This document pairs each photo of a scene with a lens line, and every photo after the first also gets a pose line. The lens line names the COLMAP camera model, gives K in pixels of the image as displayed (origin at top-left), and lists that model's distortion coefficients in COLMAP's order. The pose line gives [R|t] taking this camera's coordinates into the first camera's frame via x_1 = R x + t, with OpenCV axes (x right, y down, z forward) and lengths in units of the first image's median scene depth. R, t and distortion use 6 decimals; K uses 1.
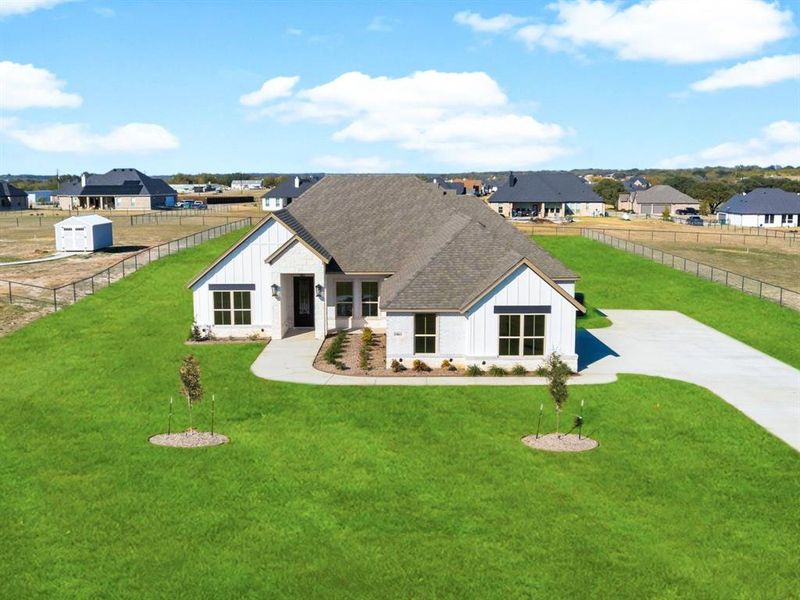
lens RADIAL K [[726.2, 0, 367.2], [0, 726.2, 303.5], [0, 0, 1]] dist [0.001438, 0.001270]
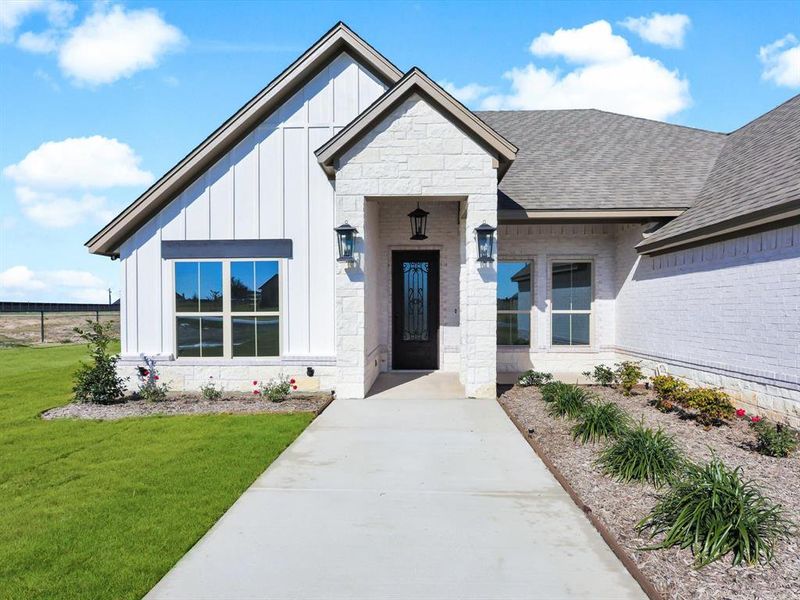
lens RADIAL K [[497.3, 0, 390.0], [0, 497.3, 310.9], [0, 0, 1]] dist [0.001608, 0.000014]
pose [[0.998861, -0.004101, -0.047534, -0.120506], [-0.002010, 0.991796, -0.127817, 0.048279], [0.047668, 0.127767, 0.990658, 0.969058]]
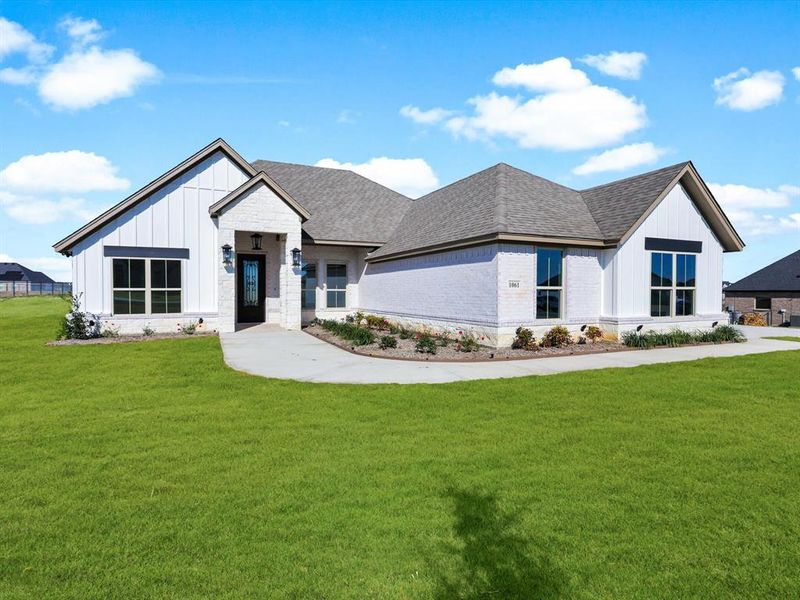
lens RADIAL K [[422.4, 0, 397.7], [0, 422.4, 296.7], [0, 0, 1]] dist [-0.001008, -0.000198]
pose [[0.909416, -0.004572, 0.415863, -0.179735], [0.052796, 0.993118, -0.104539, 0.081384], [-0.412523, 0.117025, 0.903399, 0.743330]]
